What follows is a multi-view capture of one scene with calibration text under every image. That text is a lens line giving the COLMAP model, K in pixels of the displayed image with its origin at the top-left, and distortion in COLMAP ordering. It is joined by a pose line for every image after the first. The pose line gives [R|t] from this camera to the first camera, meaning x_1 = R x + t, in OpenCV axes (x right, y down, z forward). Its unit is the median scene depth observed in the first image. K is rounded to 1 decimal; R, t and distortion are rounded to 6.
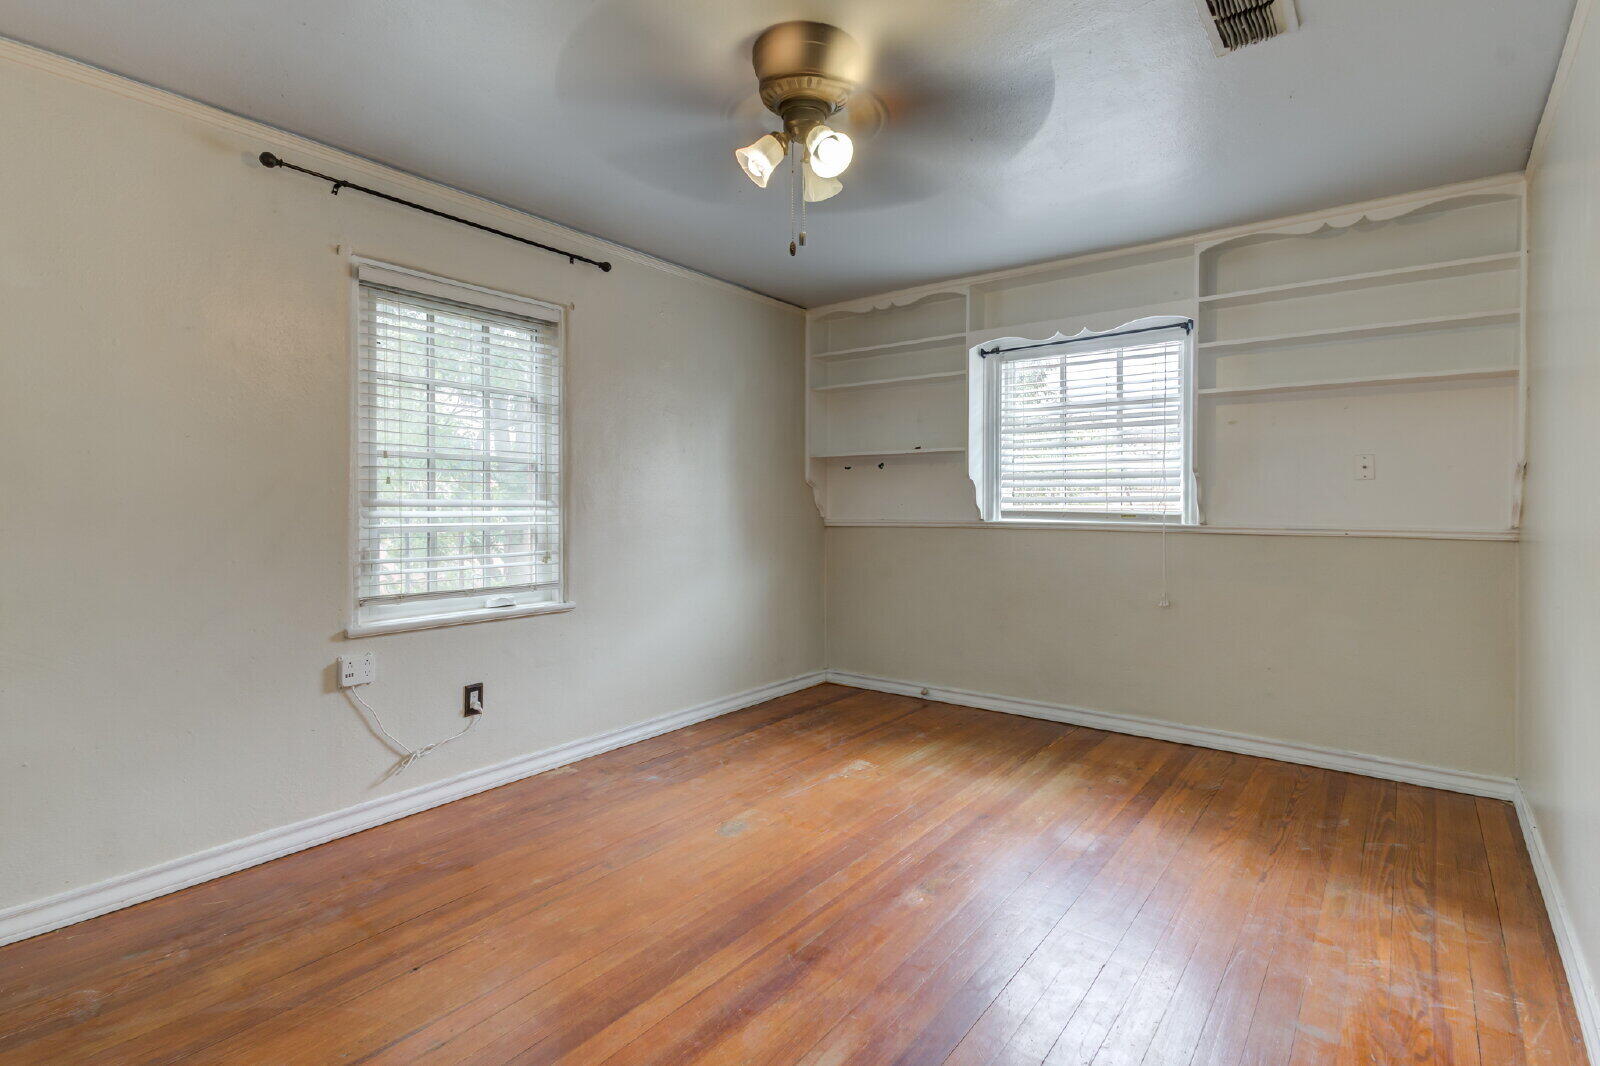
lens RADIAL K [[785.0, 0, 787.1], [0, 785.0, 520.0], [0, 0, 1]] dist [0.043542, -0.011388]
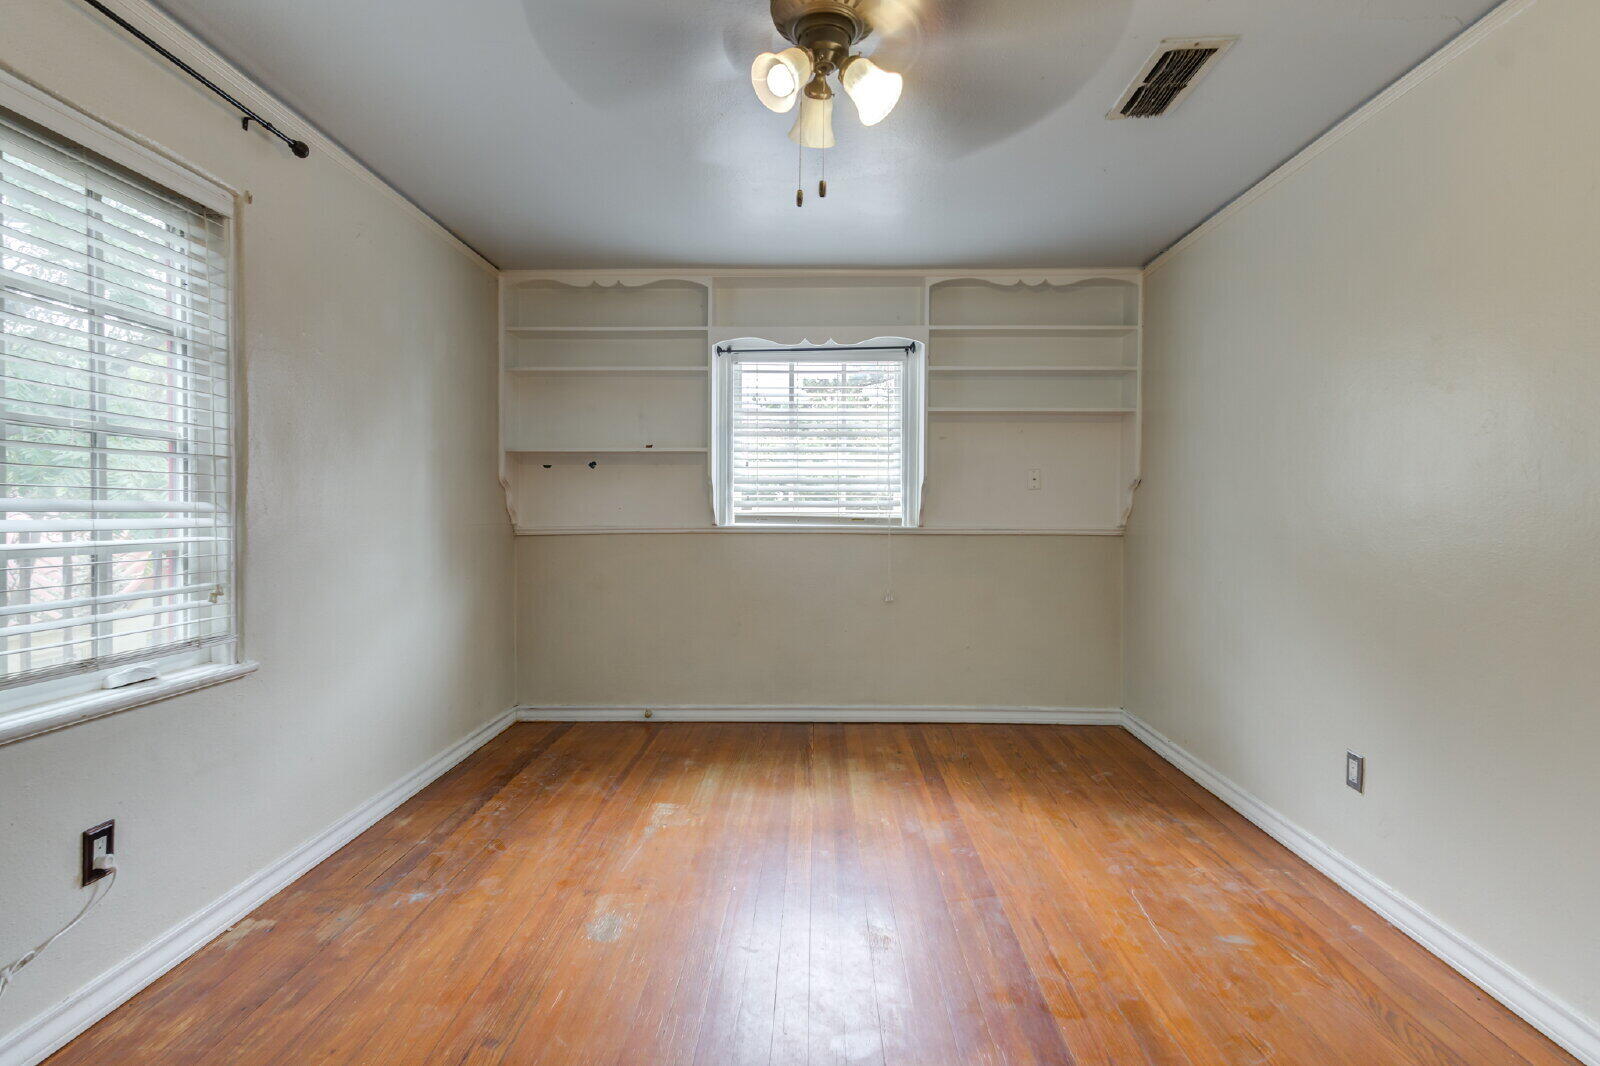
lens RADIAL K [[785.3, 0, 798.7], [0, 785.3, 526.7], [0, 0, 1]] dist [0.035578, -0.000422]
pose [[0.803796, -0.012907, 0.594766, -0.297754], [0.011175, 0.999916, 0.006597, -0.003830], [-0.594801, 0.001344, 0.803872, 0.211516]]
